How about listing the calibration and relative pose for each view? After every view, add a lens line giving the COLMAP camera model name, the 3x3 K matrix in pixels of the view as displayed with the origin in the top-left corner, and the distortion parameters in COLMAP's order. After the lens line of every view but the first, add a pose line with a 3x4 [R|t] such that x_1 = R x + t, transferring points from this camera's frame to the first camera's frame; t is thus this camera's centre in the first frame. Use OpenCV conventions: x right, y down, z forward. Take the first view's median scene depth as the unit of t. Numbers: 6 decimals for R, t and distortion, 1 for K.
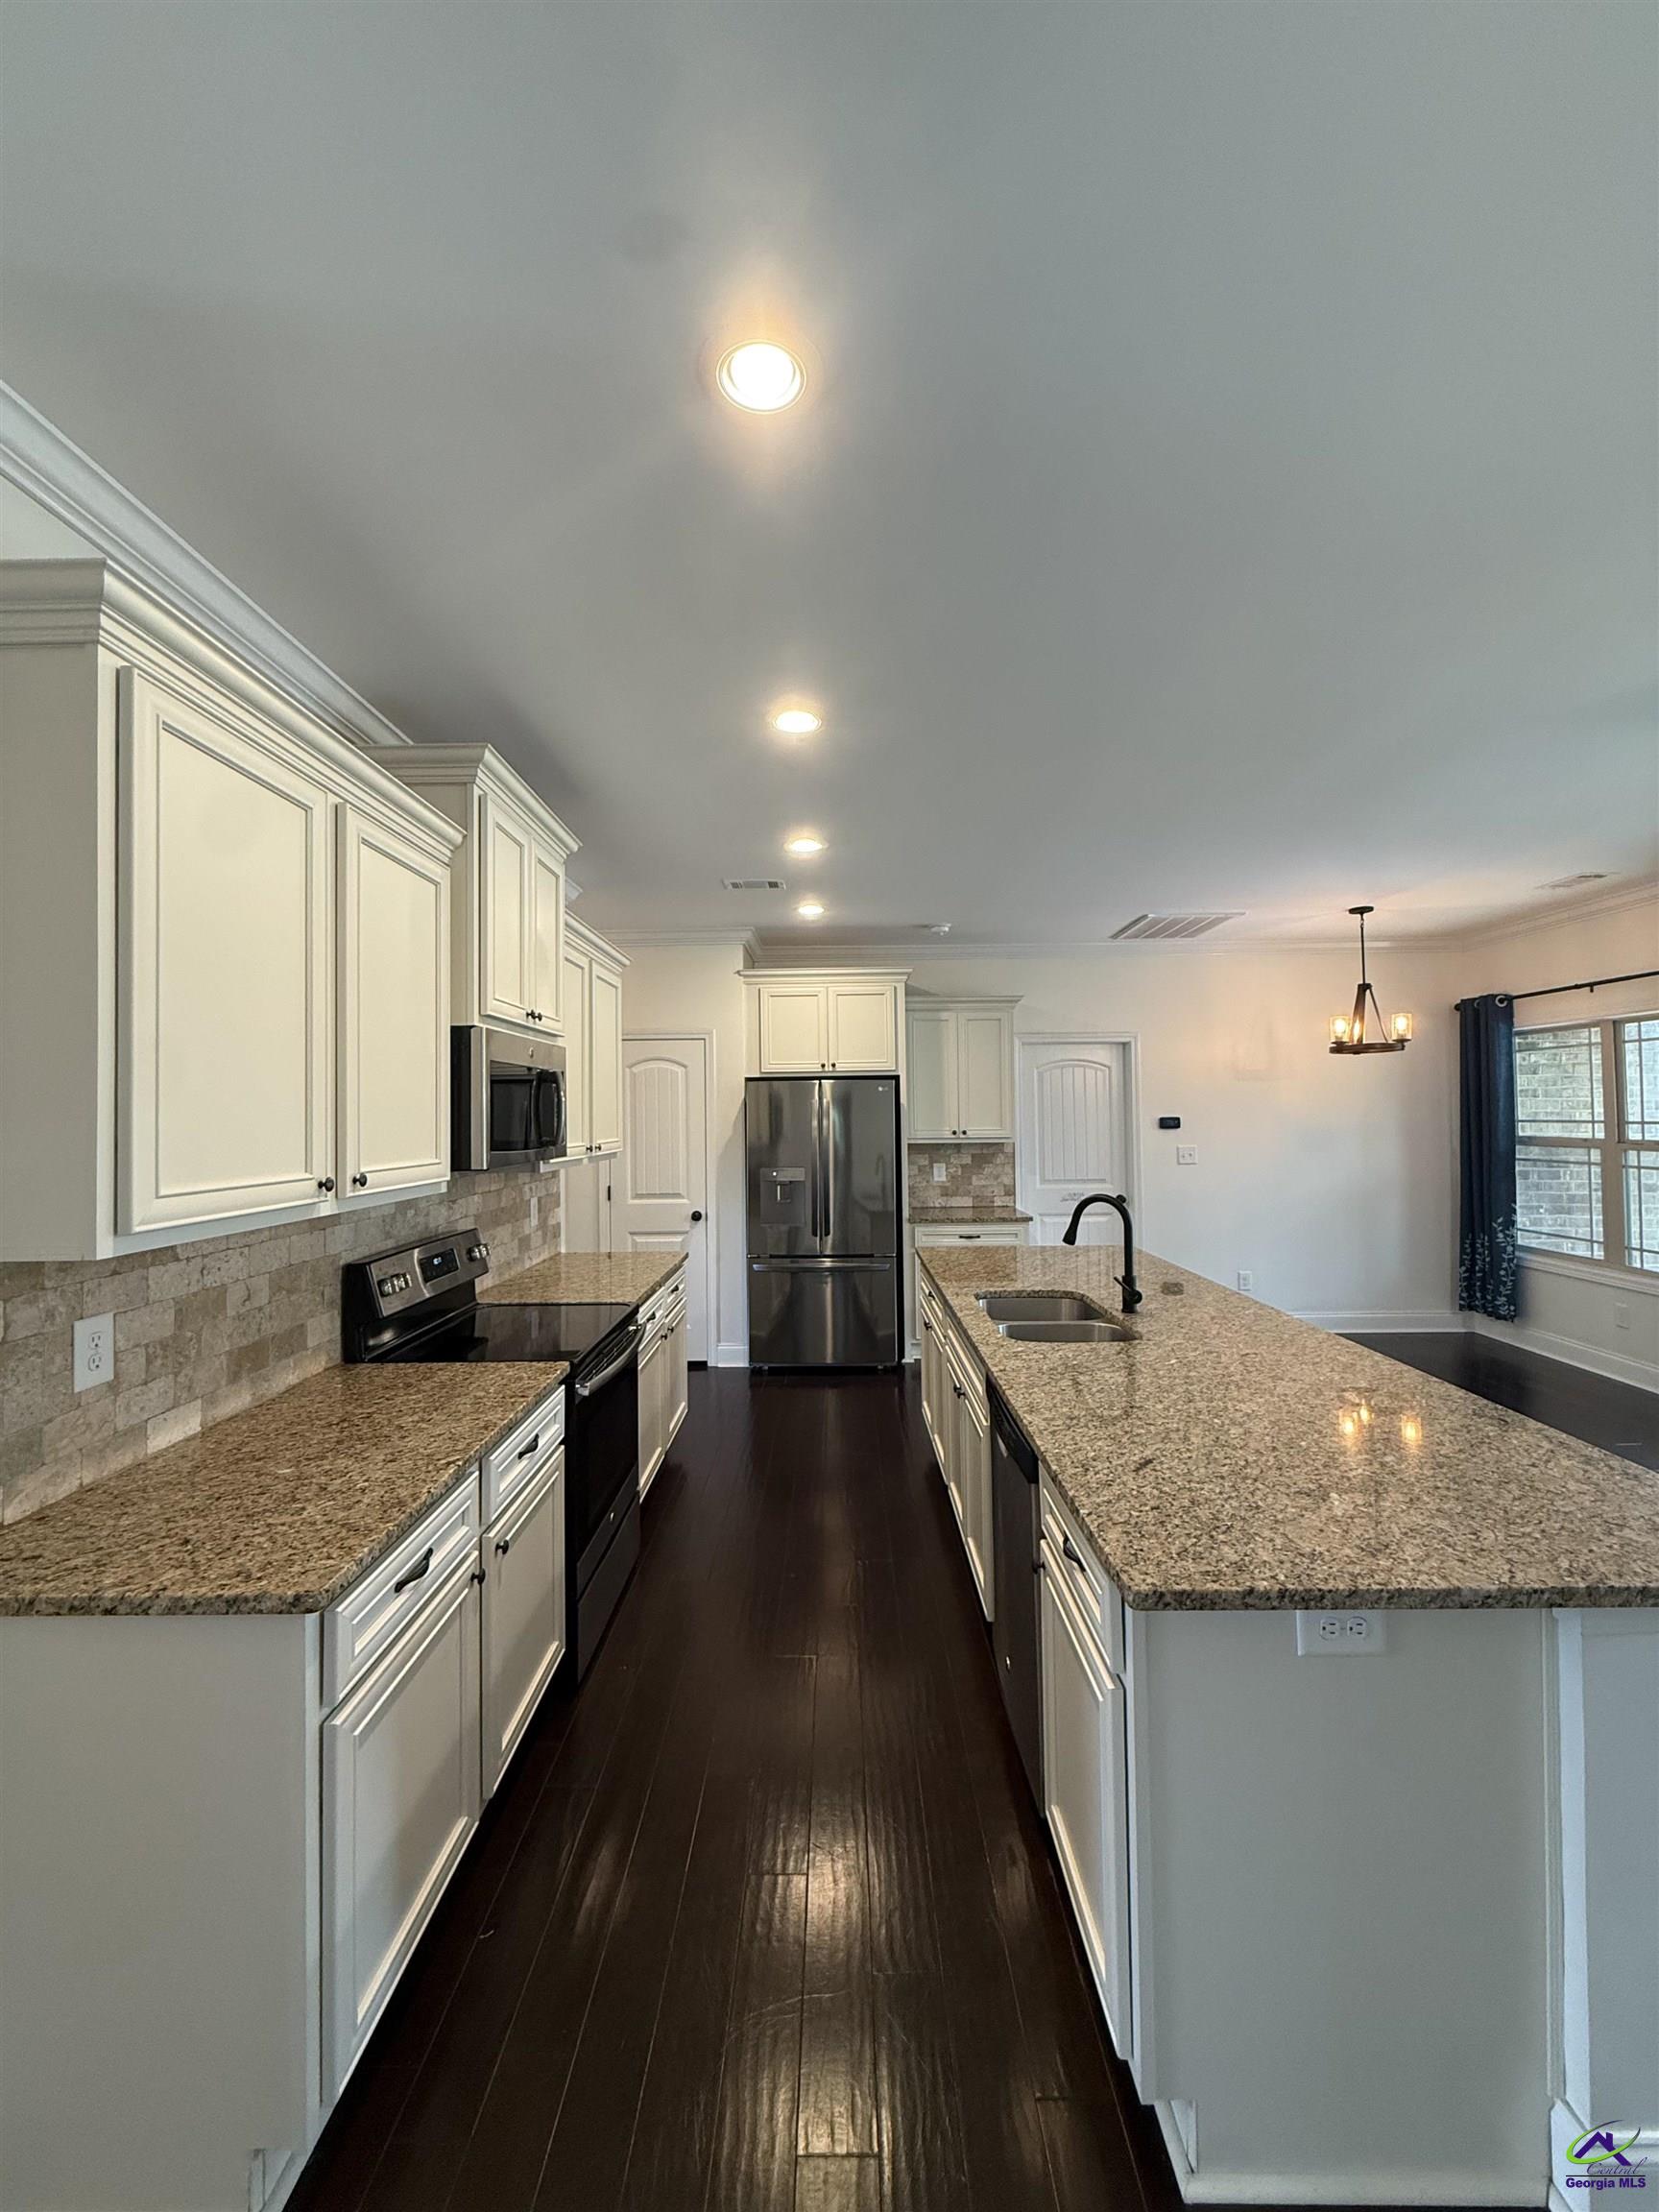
lens RADIAL K [[883.5, 0, 847.8], [0, 883.5, 1091.7], [0, 0, 1]] dist [-0.000810, 0.000724]
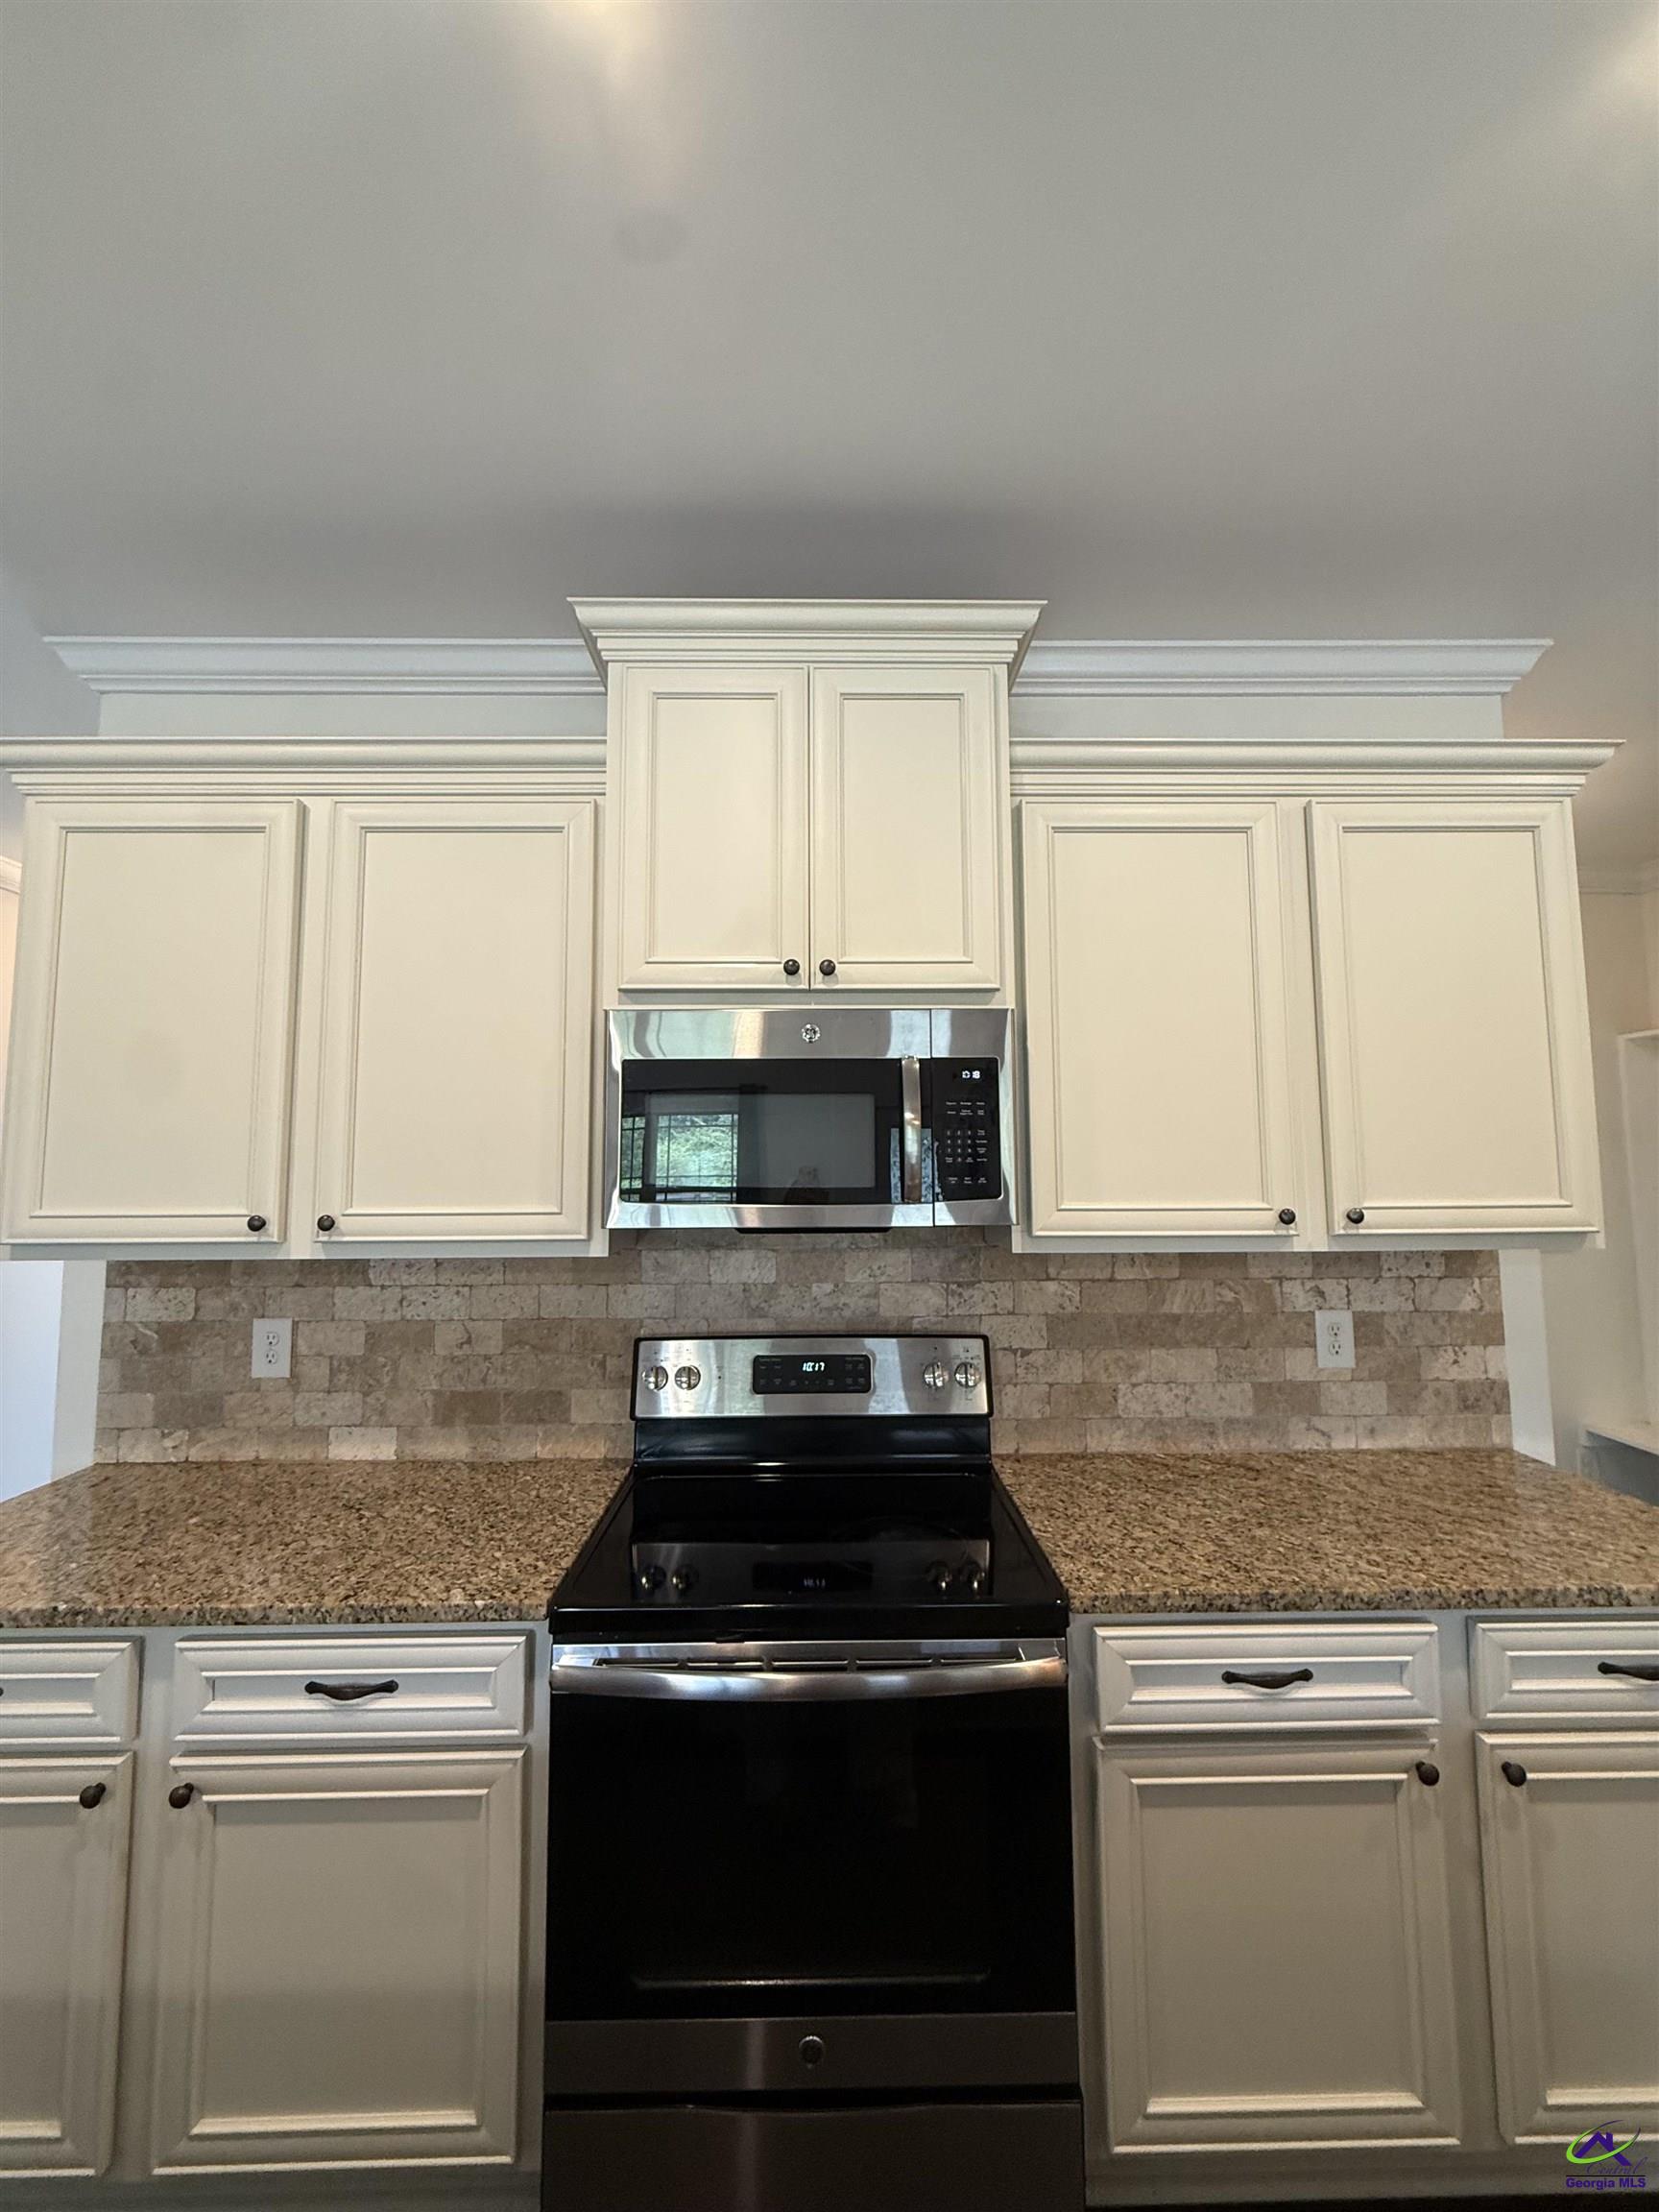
lens RADIAL K [[883.5, 0, 832.8], [0, 883.5, 1112.0], [0, 0, 1]] dist [-0.000810, 0.000724]
pose [[0.001205, -0.057561, -0.998341, 0.311812], [0.033227, 0.997793, -0.057490, 0.063089], [0.999447, -0.033103, 0.003115, 1.568088]]
